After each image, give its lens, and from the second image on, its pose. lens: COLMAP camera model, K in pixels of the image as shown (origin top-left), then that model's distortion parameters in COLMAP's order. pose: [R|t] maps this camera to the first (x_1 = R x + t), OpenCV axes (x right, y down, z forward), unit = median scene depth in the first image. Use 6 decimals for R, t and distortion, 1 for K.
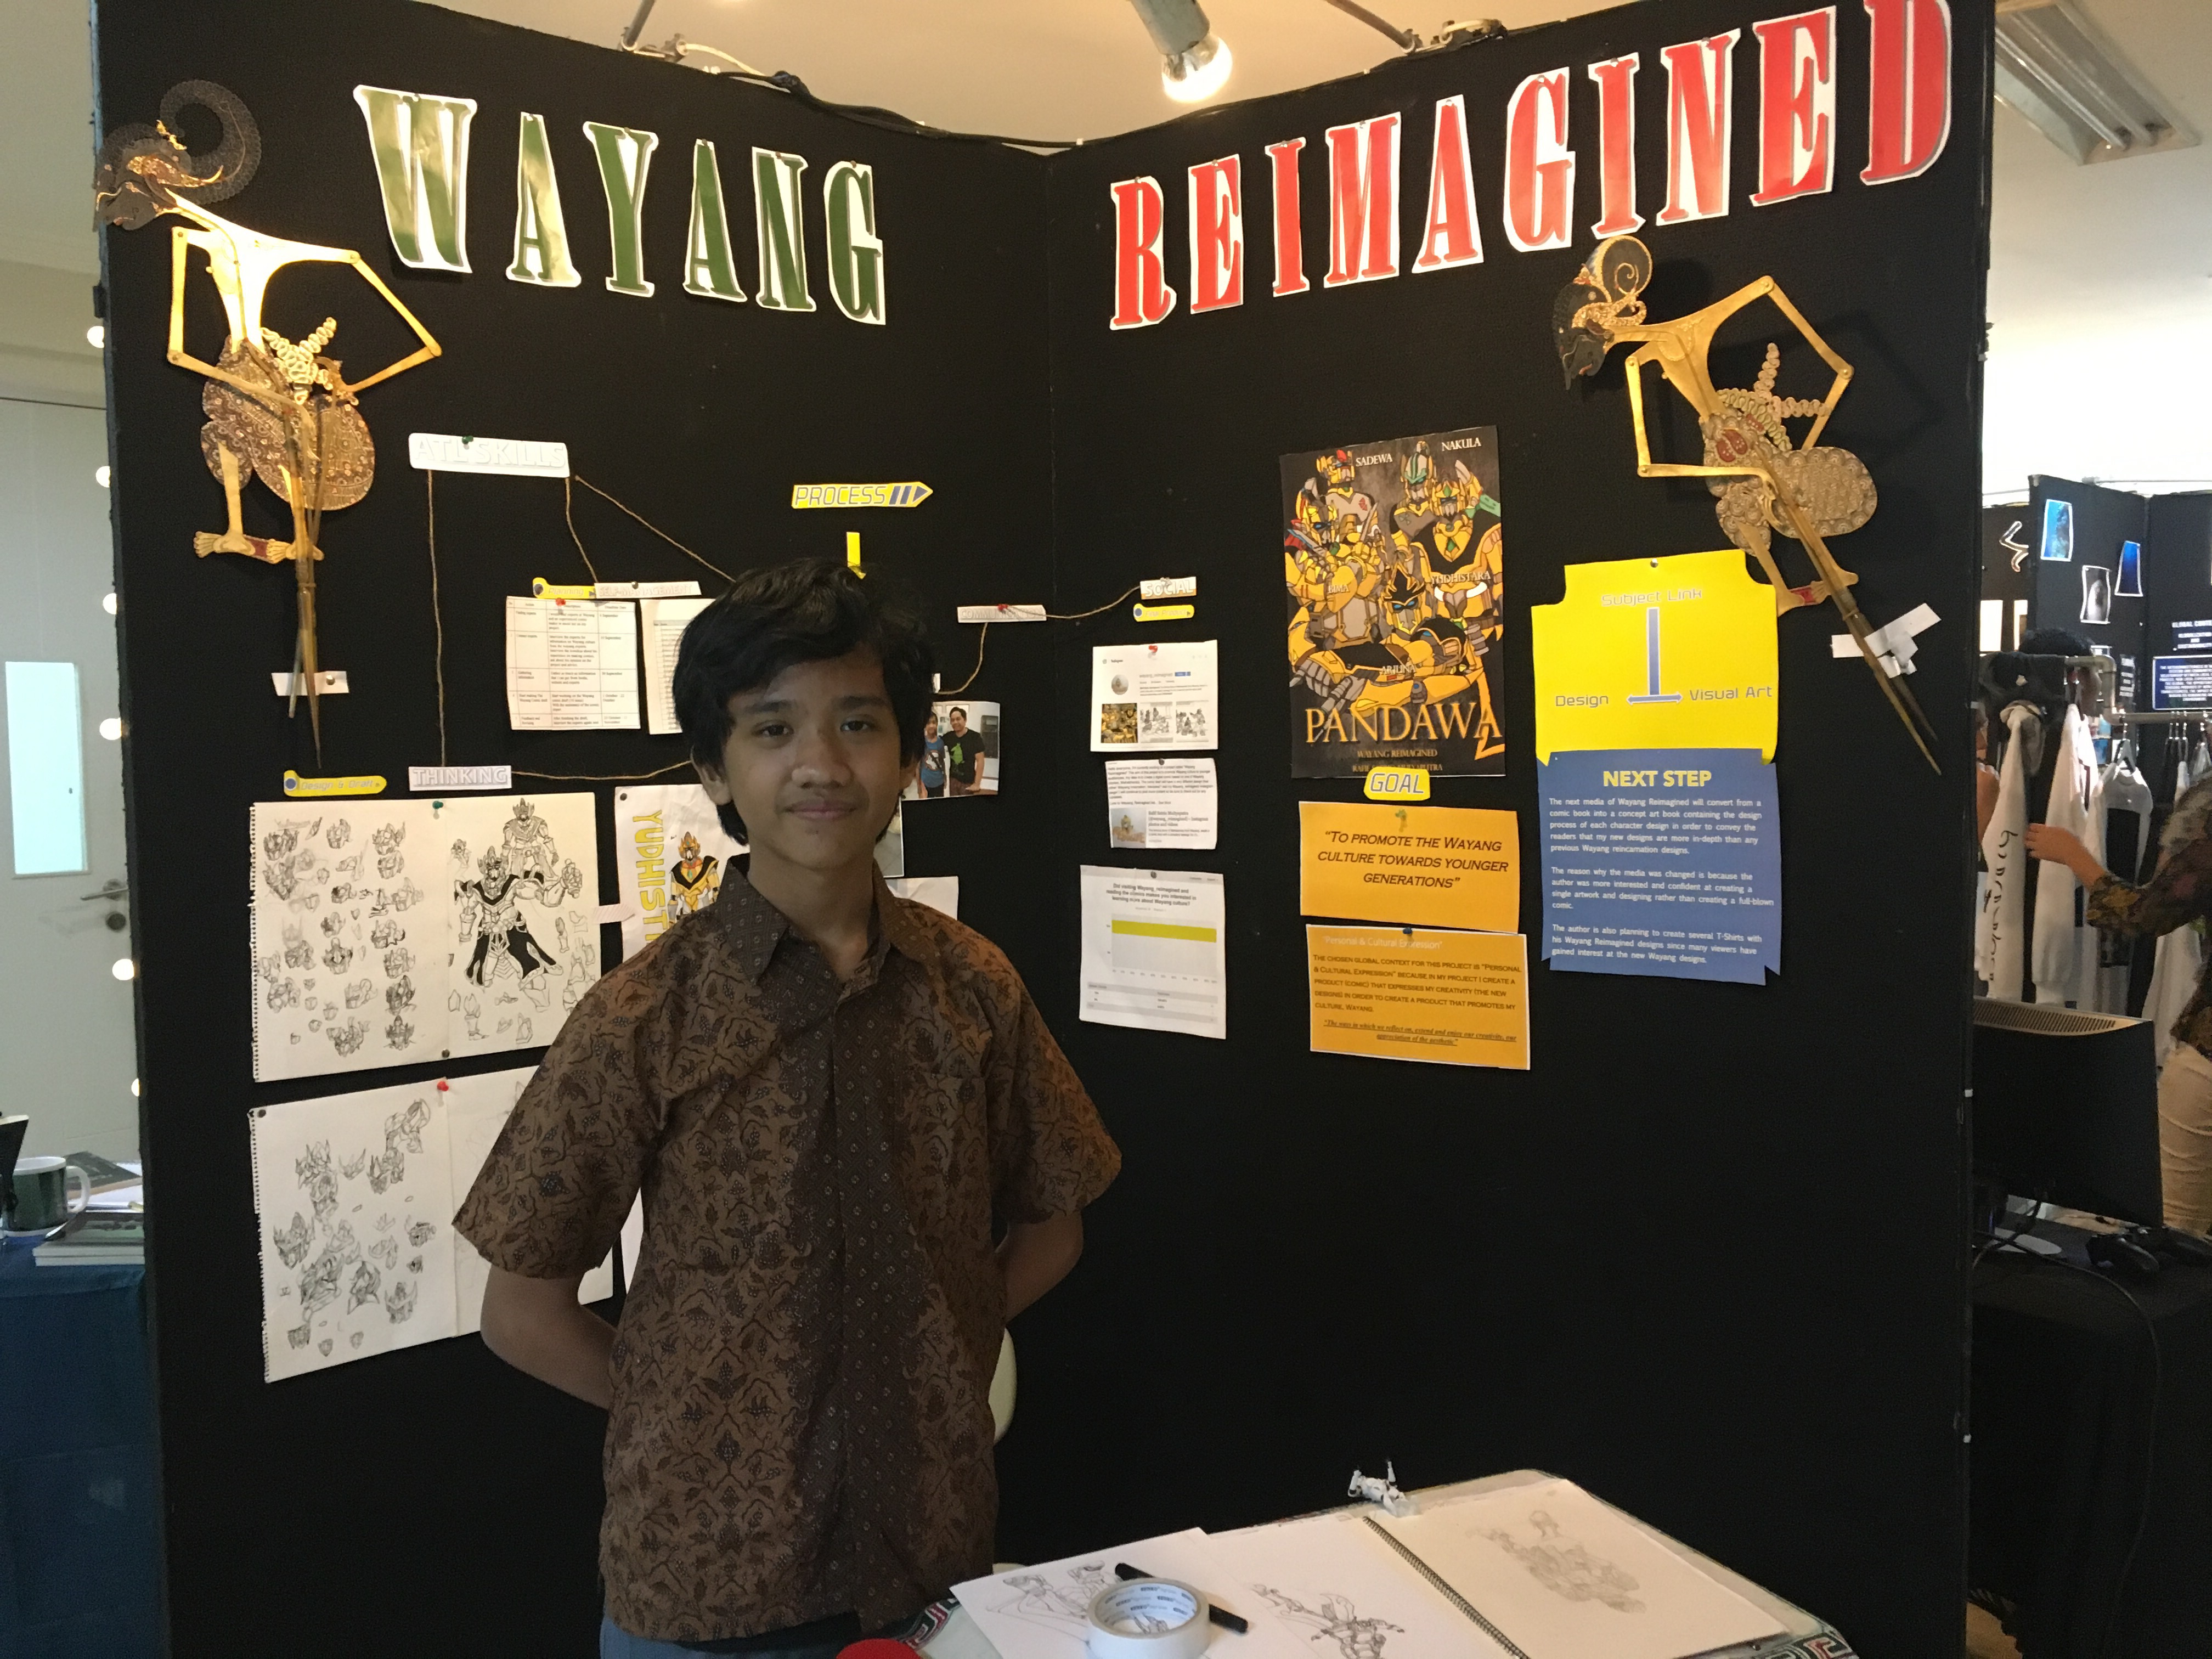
lens RADIAL K [[1911.5, 0, 1102.2], [0, 1911.5, 835.6], [0, 0, 1]] dist [0.083693, -0.094162]
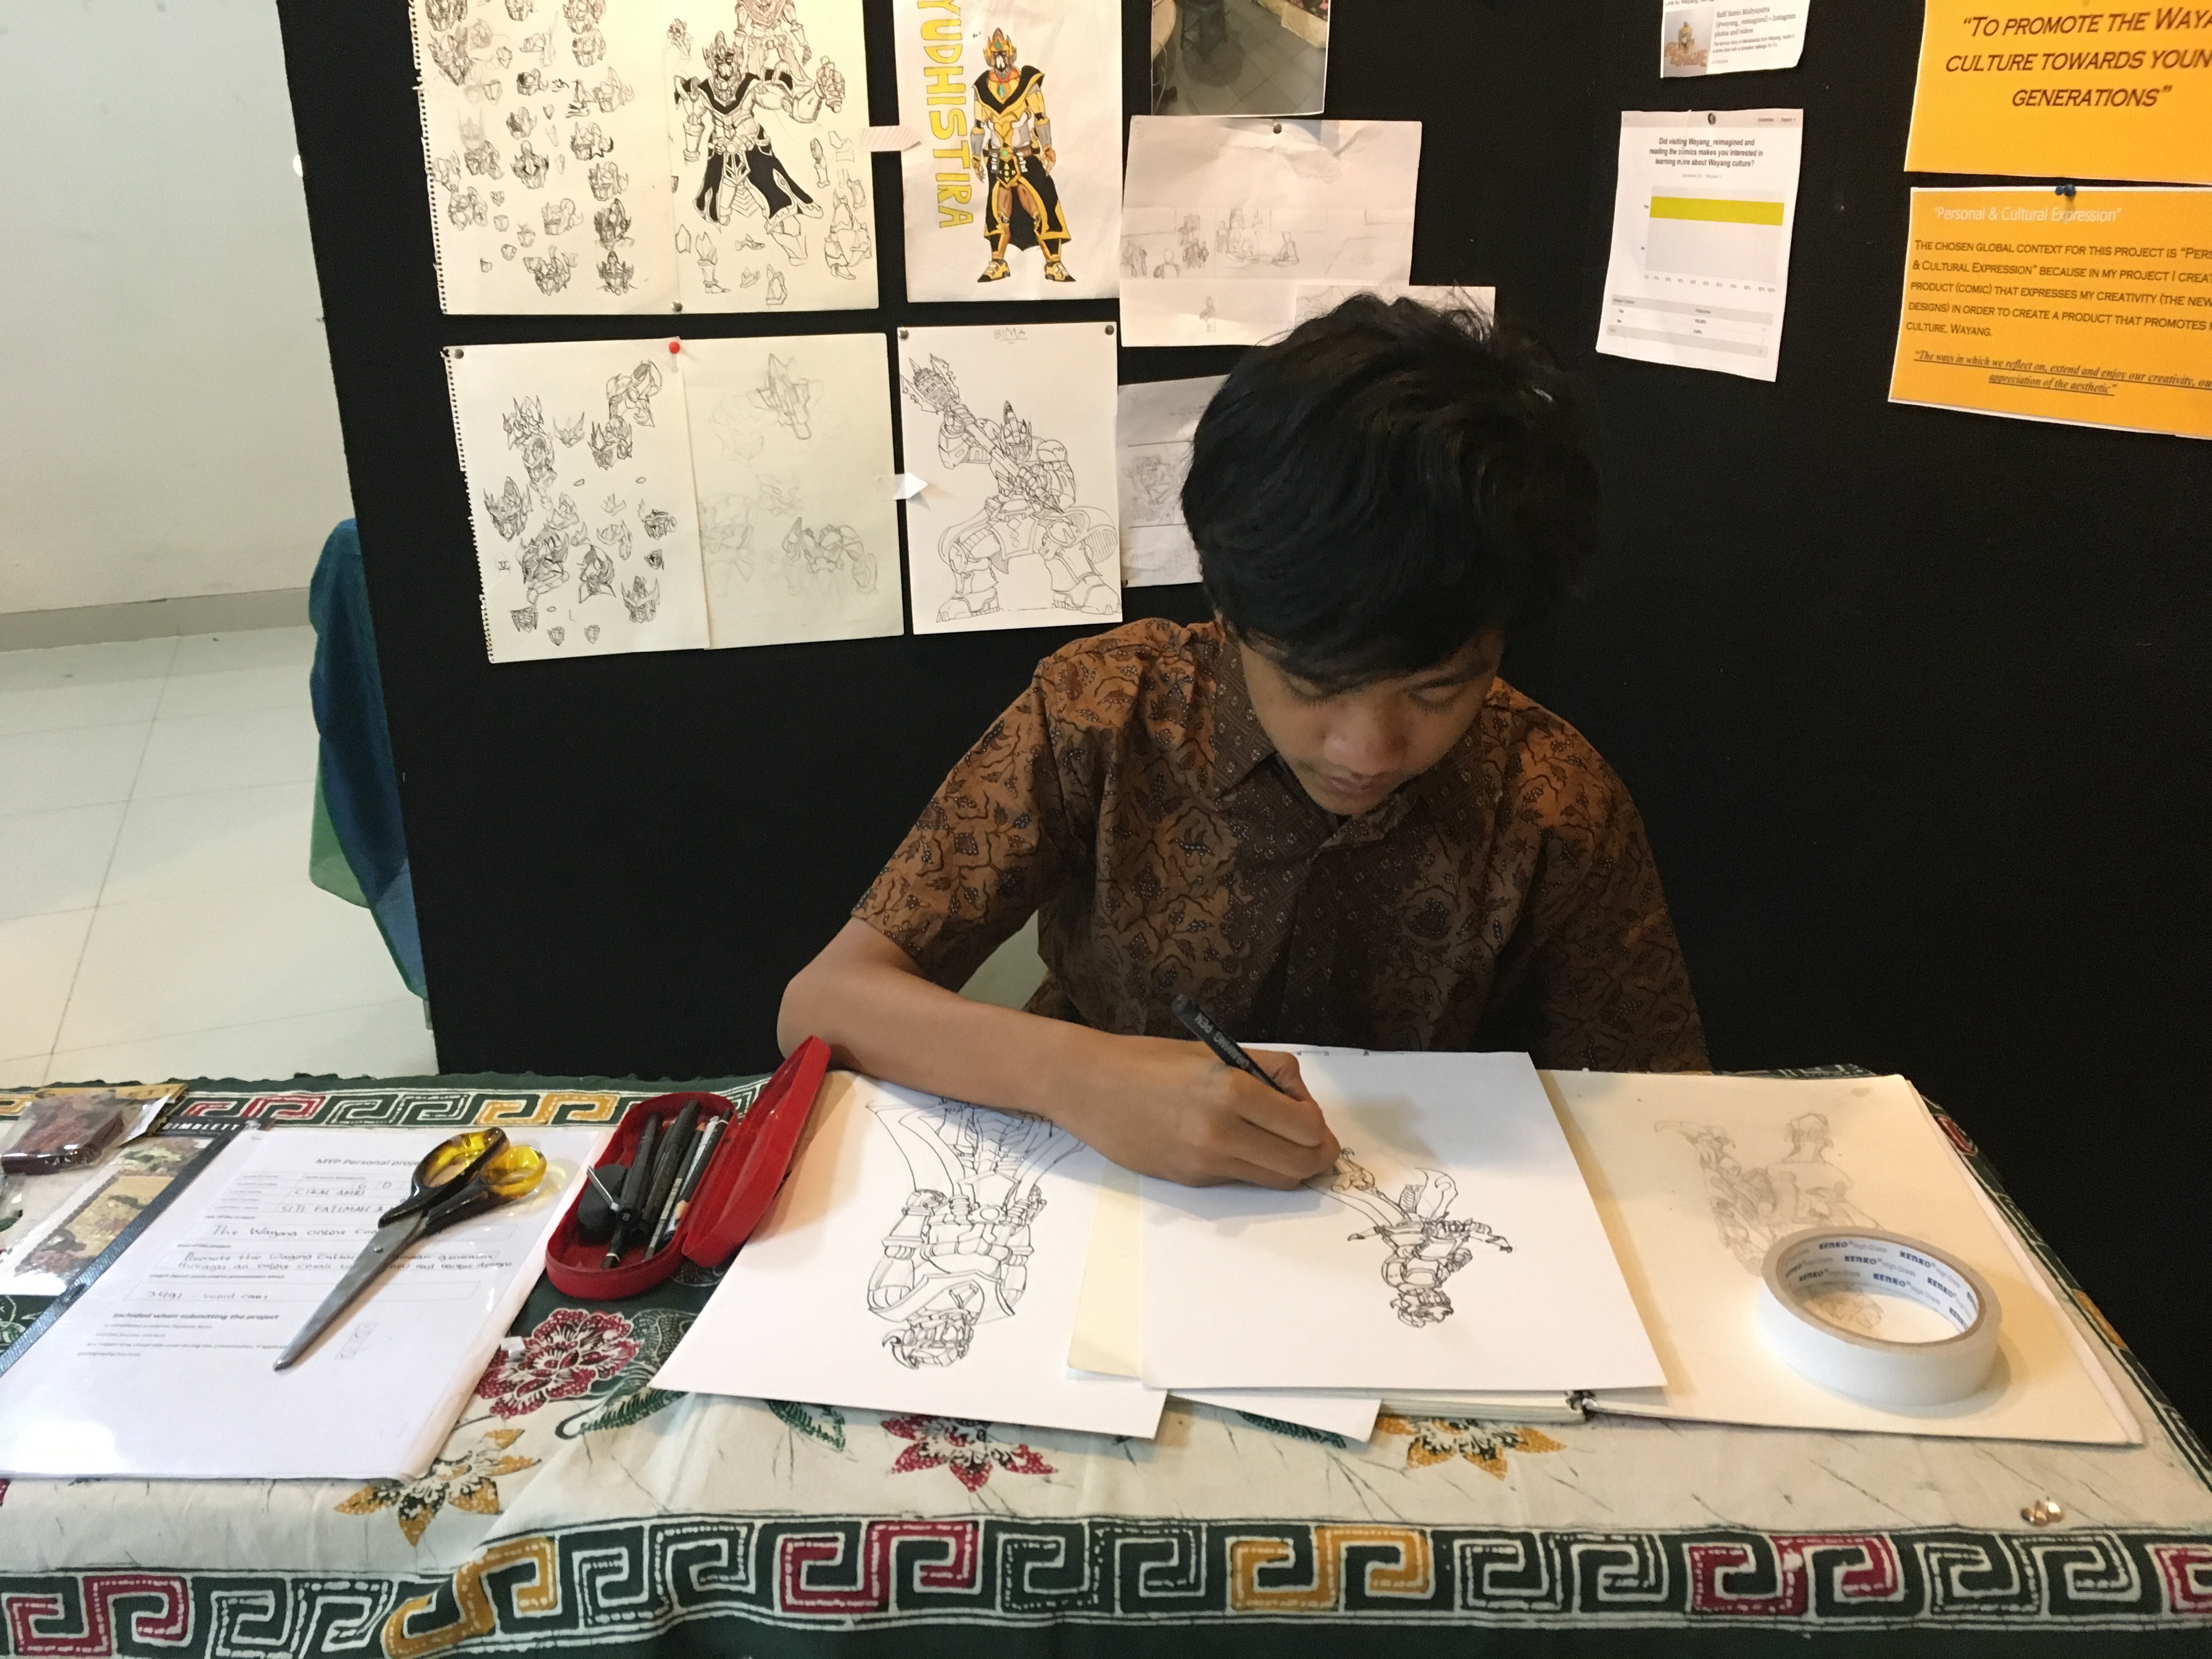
lens RADIAL K [[1911.5, 0, 1095.7], [0, 1911.5, 833.4], [0, 0, 1]] dist [0.083693, -0.094162]
pose [[0.871931, 0.171984, -0.458430, 0.225593], [-0.034609, 0.955587, 0.292670, 0.080232], [0.488404, -0.239323, 0.839158, 0.343837]]
